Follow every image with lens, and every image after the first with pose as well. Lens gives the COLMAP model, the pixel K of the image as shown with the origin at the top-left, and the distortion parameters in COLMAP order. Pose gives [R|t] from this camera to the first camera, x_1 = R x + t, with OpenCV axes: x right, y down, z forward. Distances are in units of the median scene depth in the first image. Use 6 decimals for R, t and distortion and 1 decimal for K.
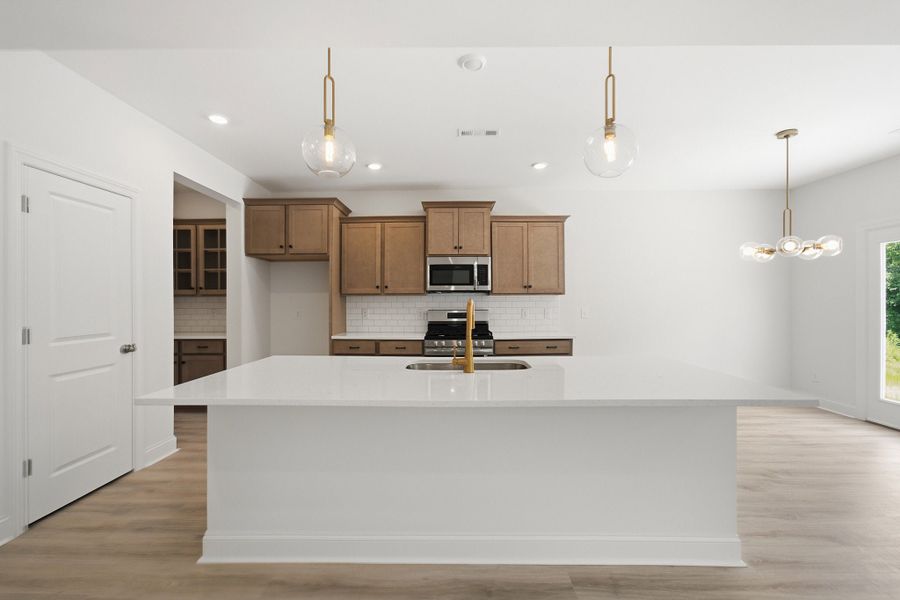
lens RADIAL K [[379.4, 0, 442.3], [0, 379.4, 299.8], [0, 0, 1]] dist [-0.019140, 0.004201]
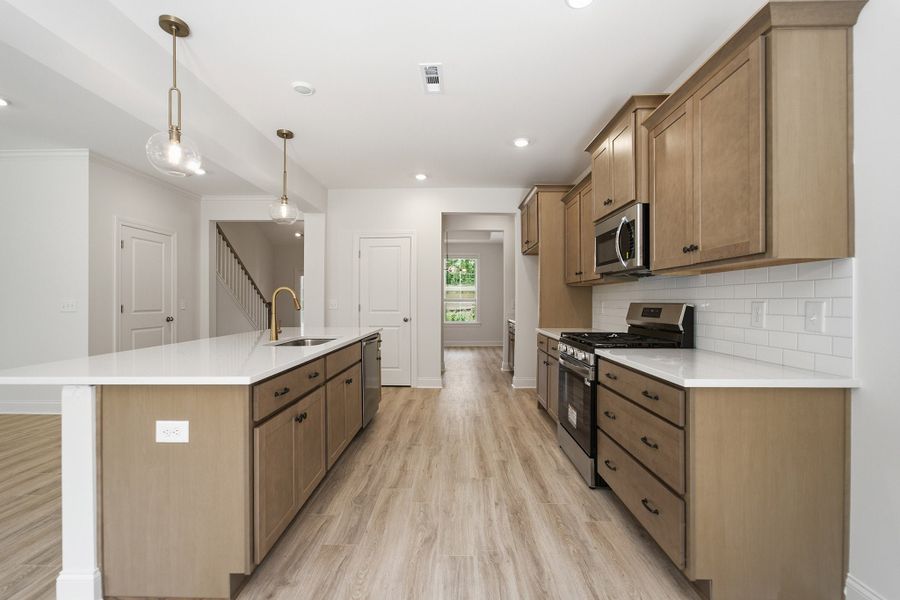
lens RADIAL K [[379.4, 0, 451.4], [0, 379.4, 297.0], [0, 0, 1]] dist [-0.019140, 0.004201]
pose [[0.017297, -0.006749, -0.999828, 0.642534], [0.005415, 0.999963, -0.006656, 0.020515], [0.999836, -0.005299, 0.017333, 0.723312]]
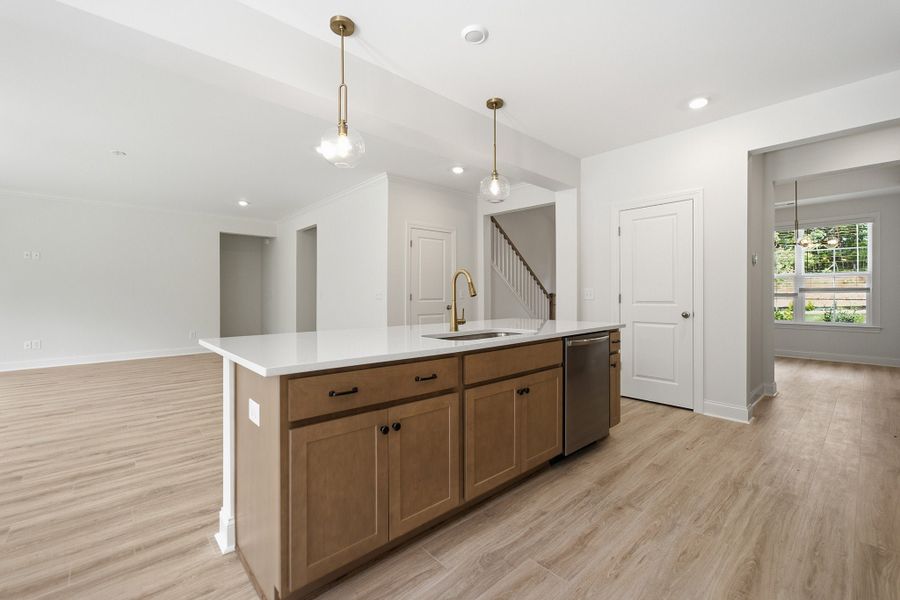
lens RADIAL K [[379.4, 0, 448.1], [0, 379.4, 292.4], [0, 0, 1]] dist [-0.019140, 0.004201]
pose [[-0.722959, 0.002206, -0.690887, 0.419244], [0.006296, 0.999974, -0.003395, 0.031448], [0.690862, -0.006804, -0.722954, 0.838648]]
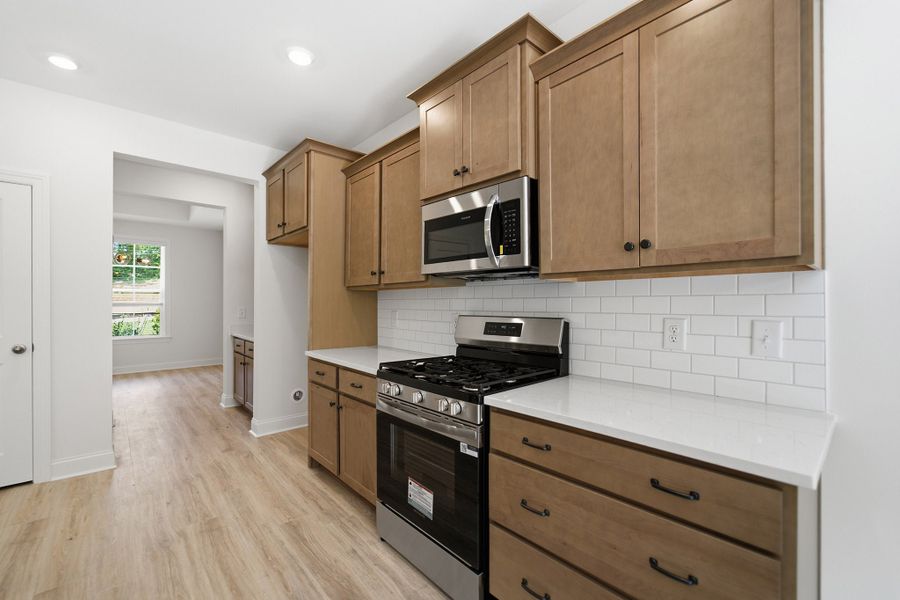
lens RADIAL K [[379.4, 0, 453.3], [0, 379.4, 303.5], [0, 0, 1]] dist [-0.019140, 0.004201]
pose [[0.692817, 0.004221, -0.721101, 0.339405], [0.001404, 0.999973, 0.007203, 0.008488], [0.721112, -0.006003, 0.692792, 0.687839]]
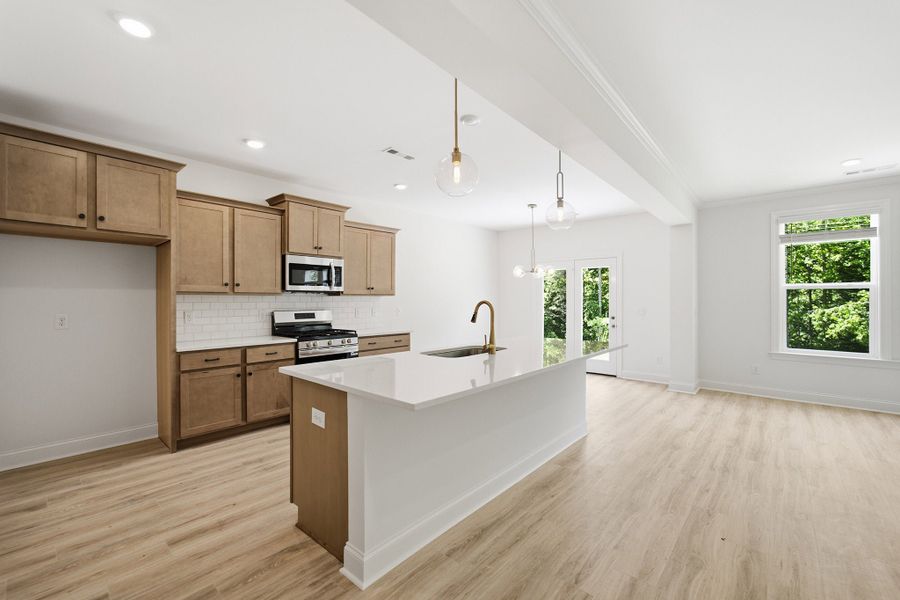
lens RADIAL K [[379.4, 0, 444.5], [0, 379.4, 306.0], [0, 0, 1]] dist [-0.019140, 0.004201]
pose [[0.654453, -0.007531, 0.756066, -0.481919], [-0.004864, 0.999888, 0.014169, -0.000757], [-0.756087, -0.012950, 0.654343, 0.103959]]
